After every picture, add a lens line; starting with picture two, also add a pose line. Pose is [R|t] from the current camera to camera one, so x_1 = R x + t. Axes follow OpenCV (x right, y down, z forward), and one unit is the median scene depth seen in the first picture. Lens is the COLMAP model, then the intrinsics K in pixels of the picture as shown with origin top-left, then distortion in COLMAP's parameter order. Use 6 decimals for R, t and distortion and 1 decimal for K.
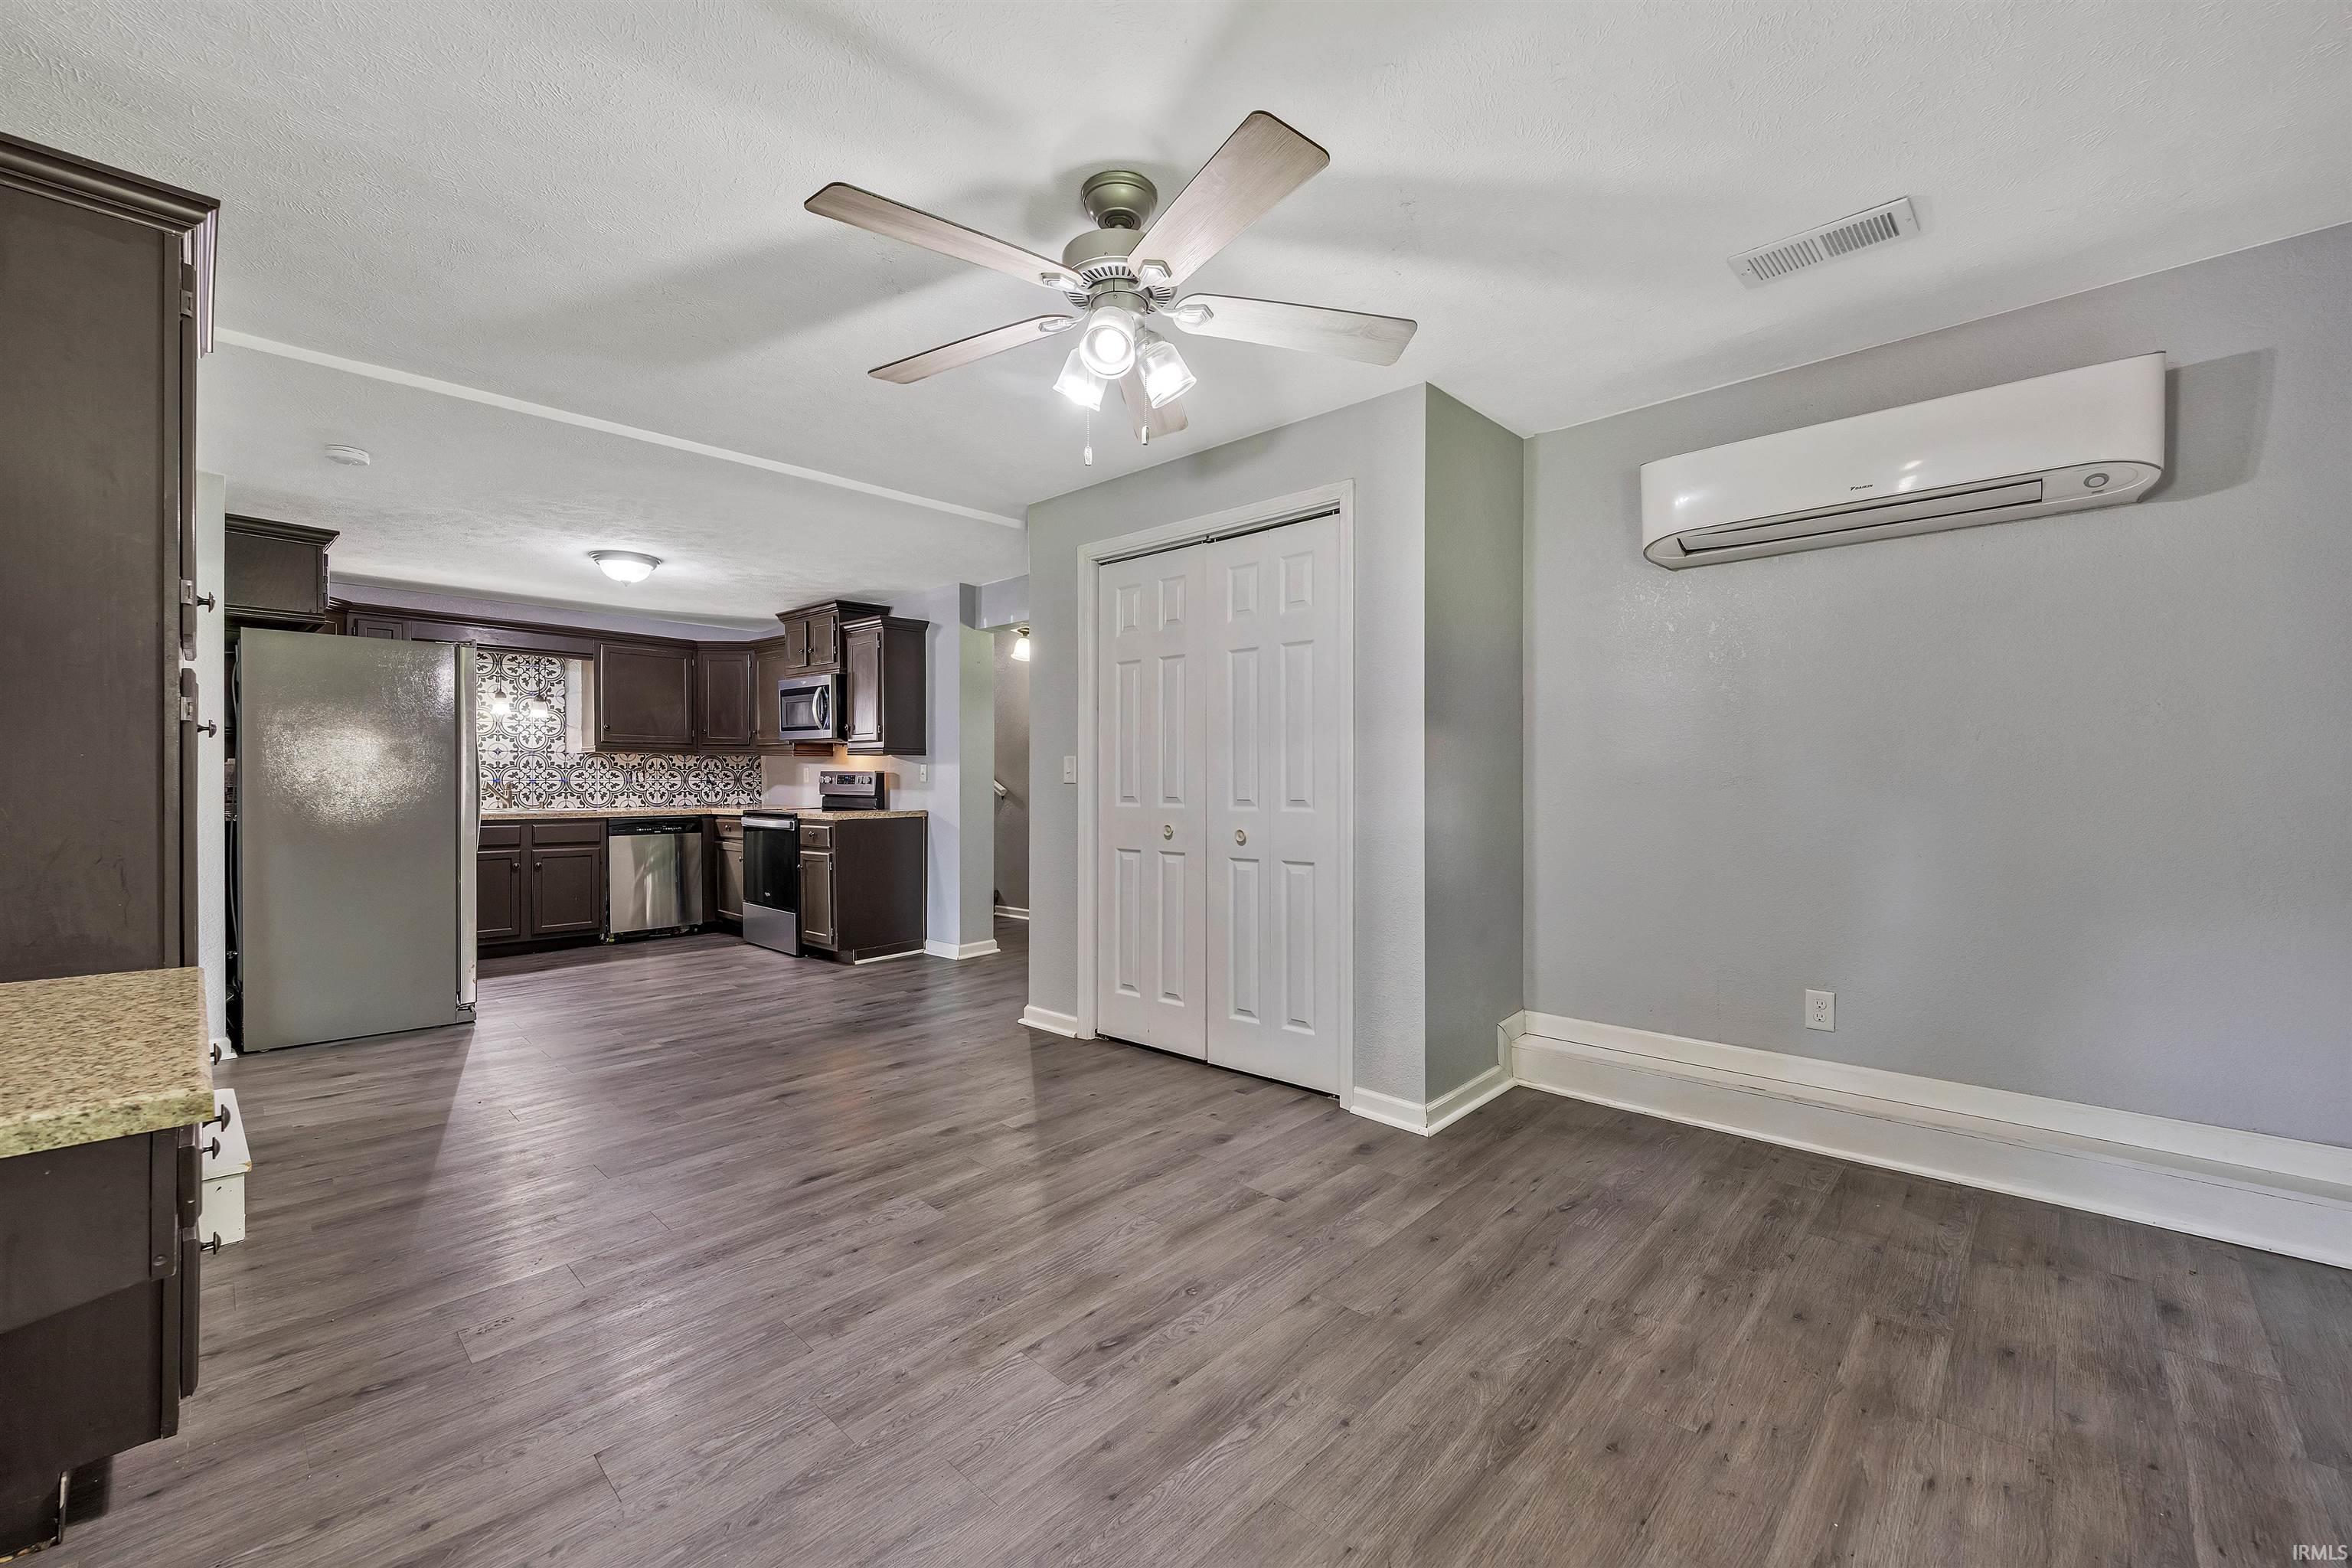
lens RADIAL K [[944.4, 0, 1187.5], [0, 944.4, 785.7], [0, 0, 1]] dist [0.004962, -0.001949]
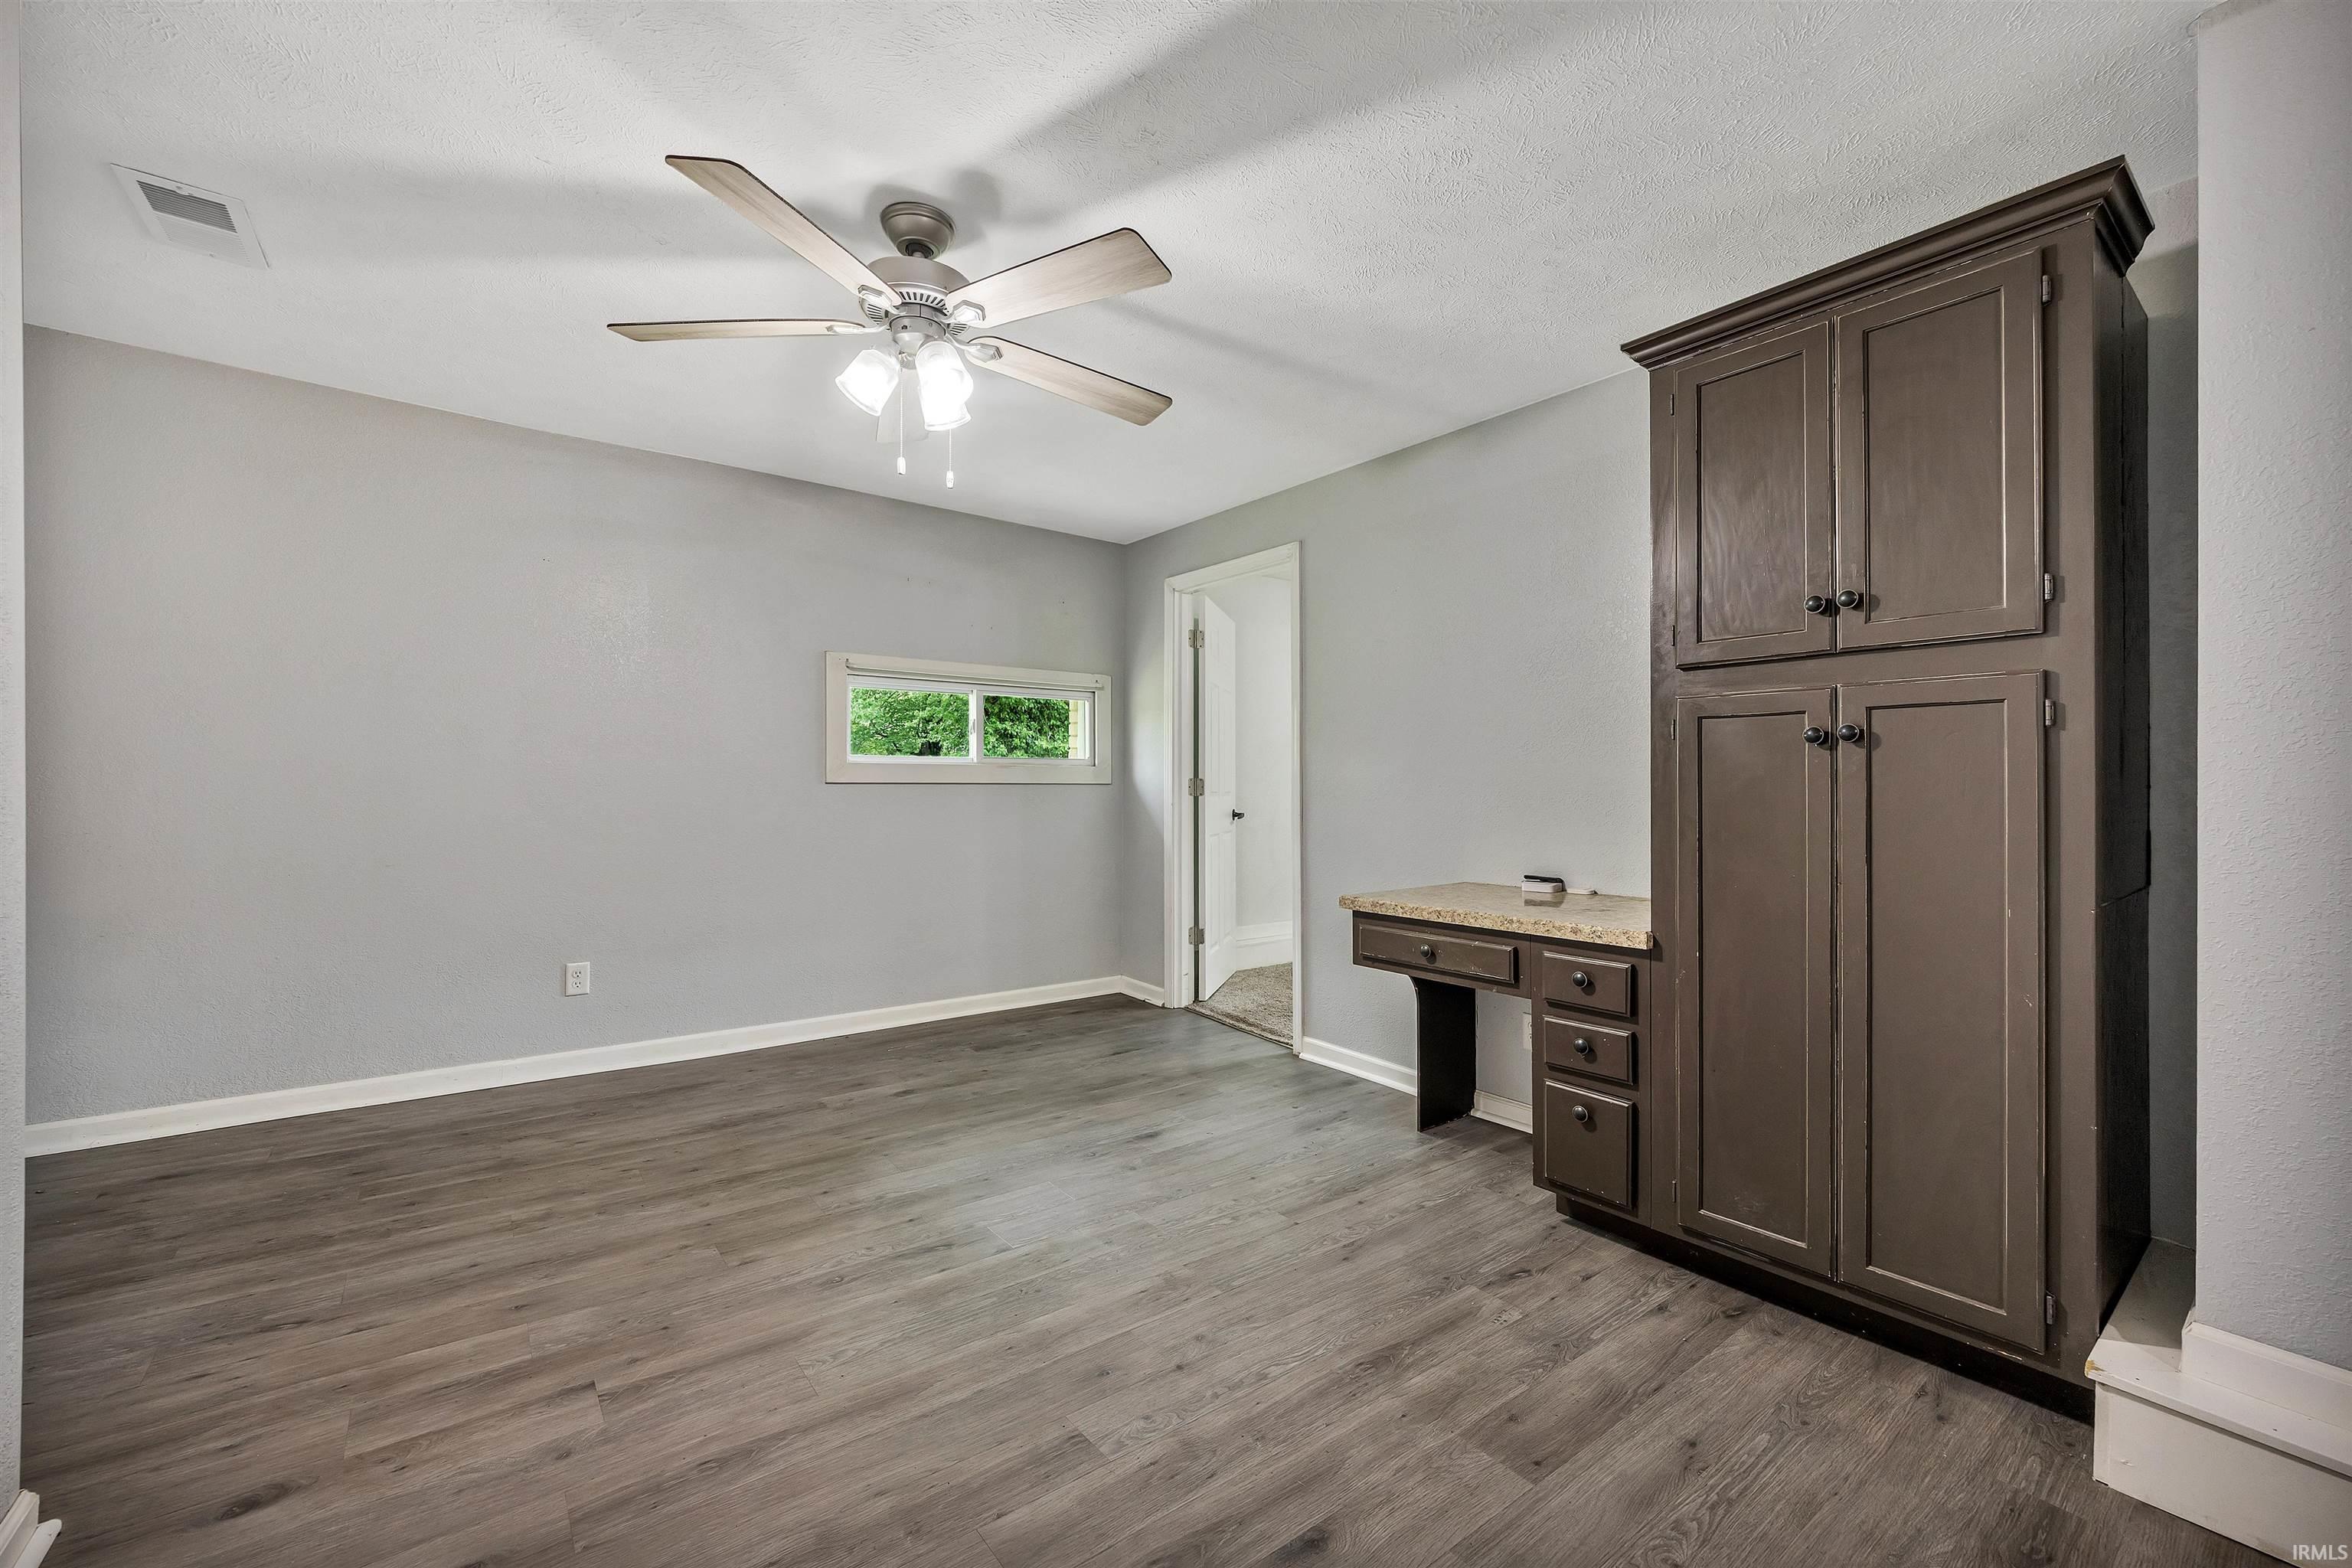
lens RADIAL K [[944.4, 0, 1162.9], [0, 944.4, 775.3], [0, 0, 1]] dist [0.004962, -0.001949]
pose [[-0.984374, -0.007408, 0.175933, -0.200997], [-0.008478, 0.999950, -0.005330, -0.001891], [-0.175885, -0.006738, -0.984388, 0.758964]]
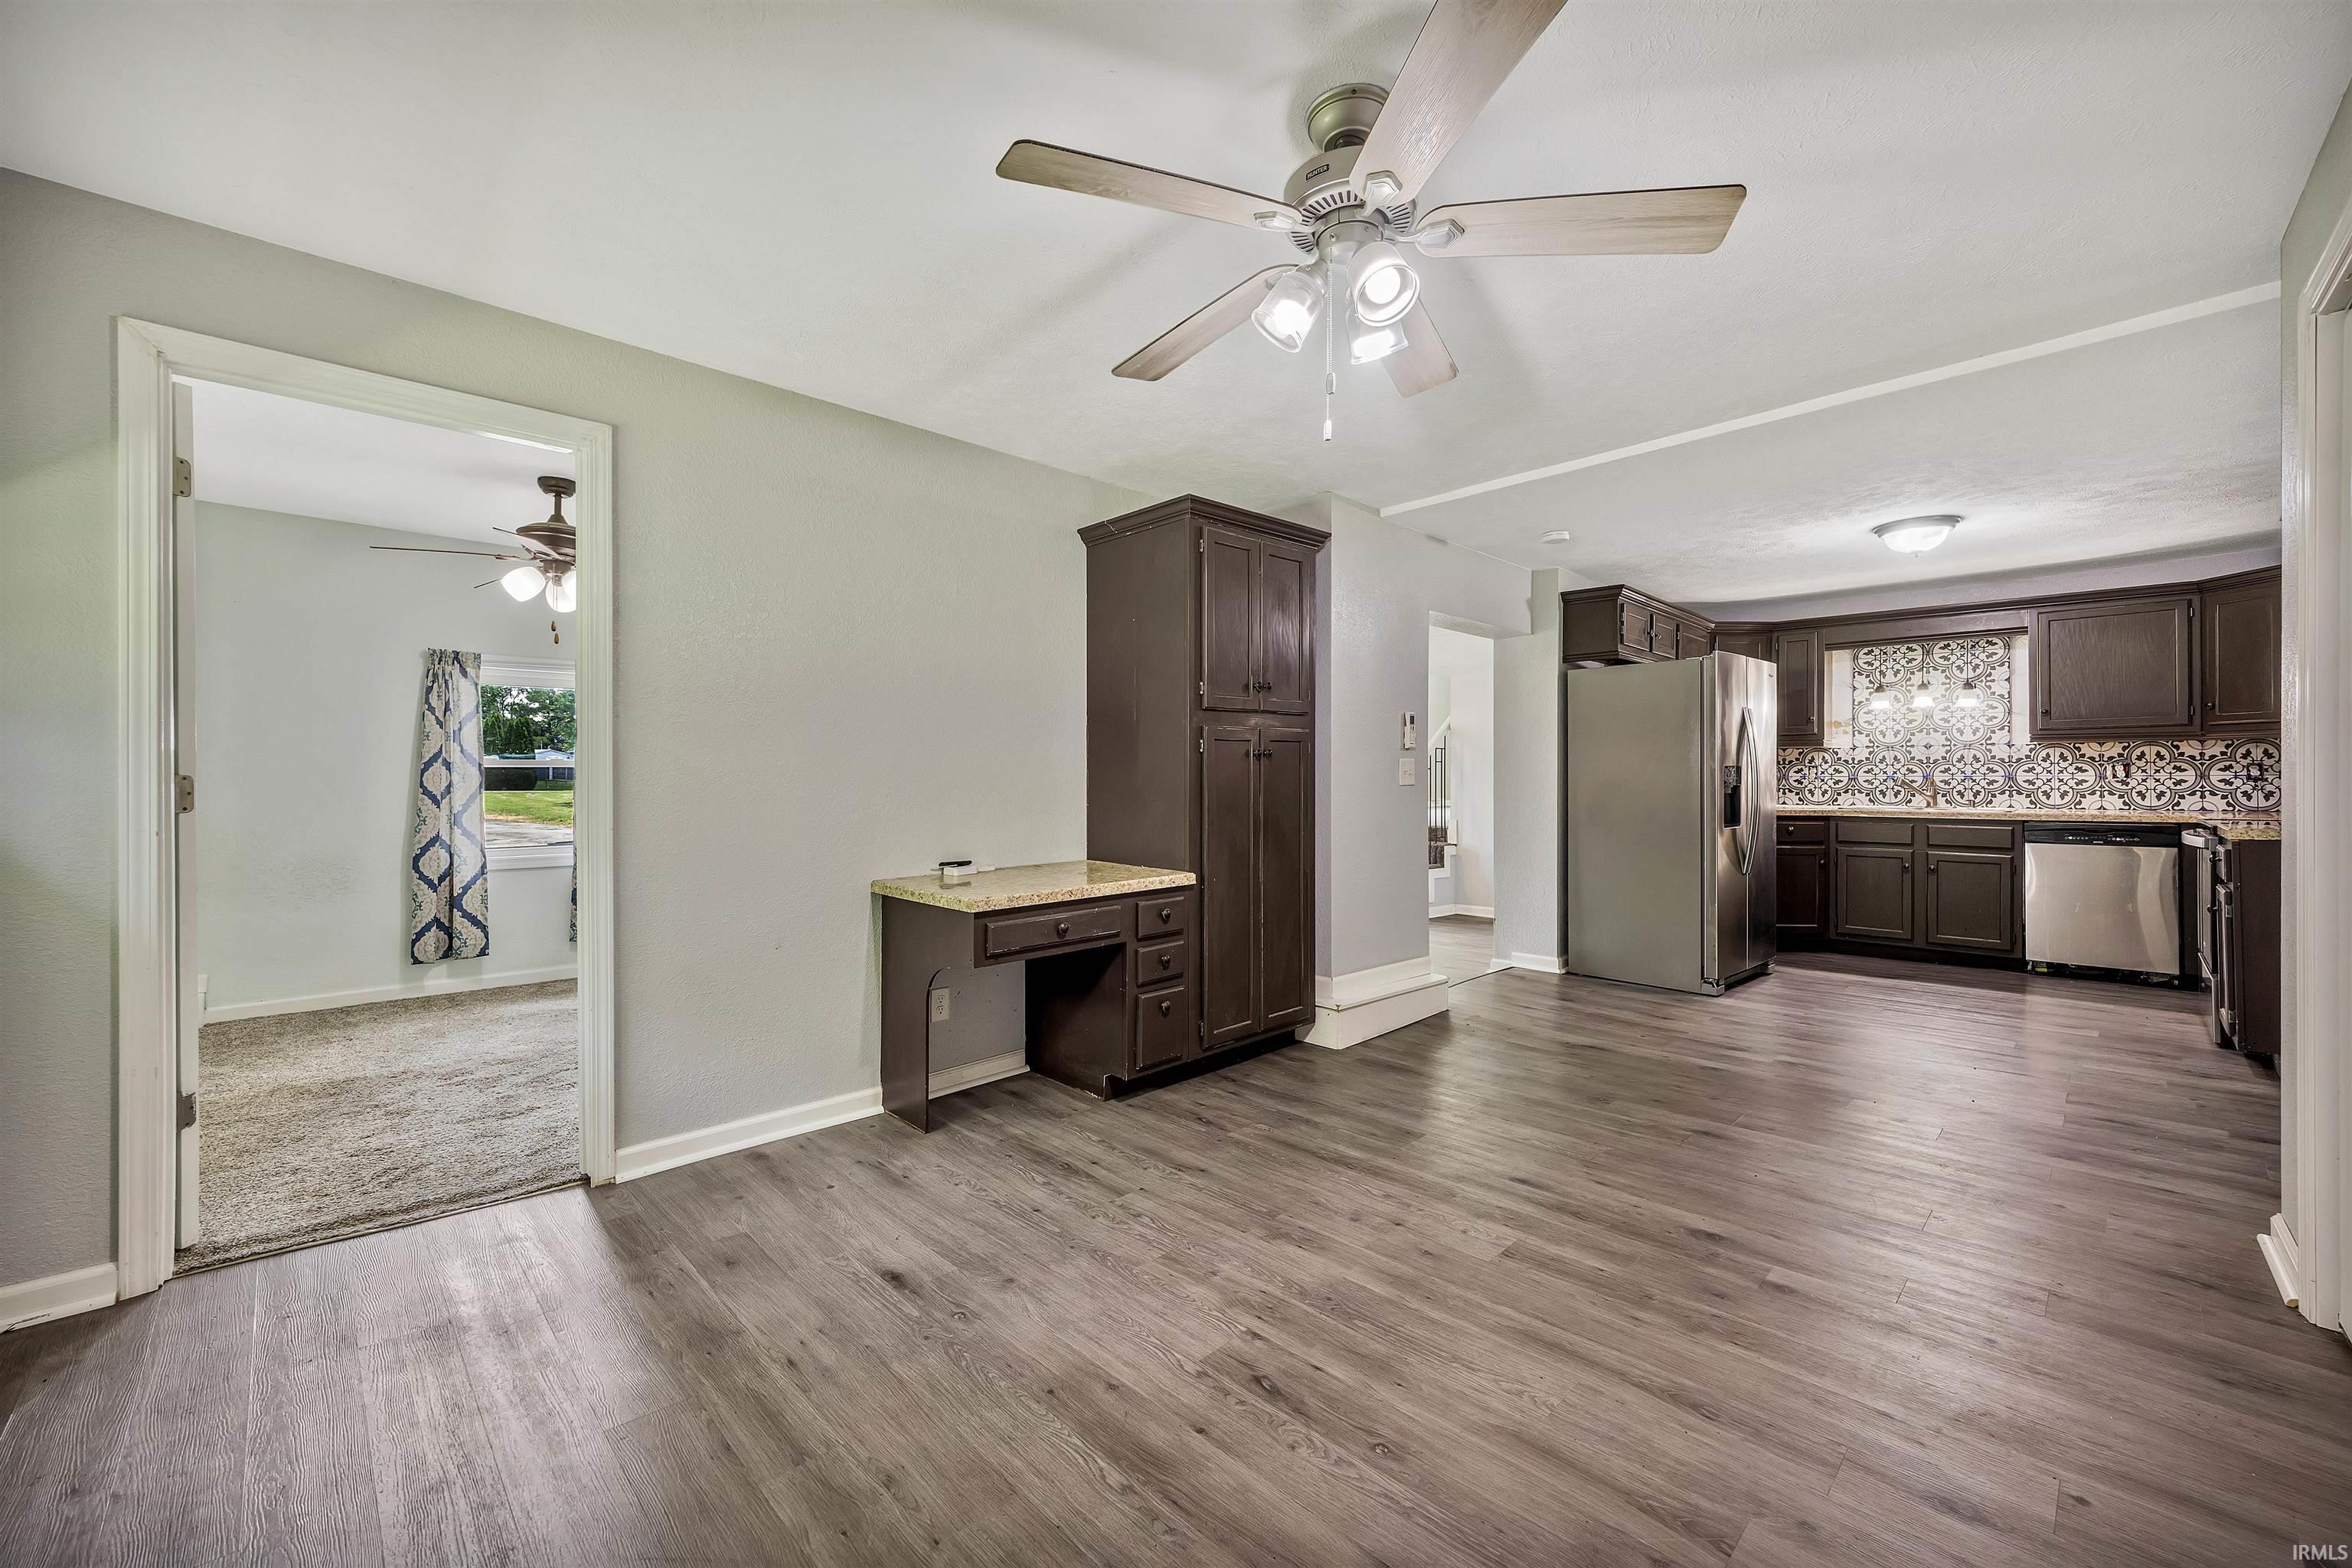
lens RADIAL K [[944.4, 0, 1168.3], [0, 944.4, 763.7], [0, 0, 1]] dist [0.004962, -0.001949]
pose [[-0.058331, -0.014649, -0.998190, 0.308111], [-0.001896, 0.999892, -0.014563, -0.003501], [0.998295, 0.001044, -0.058353, 0.340461]]
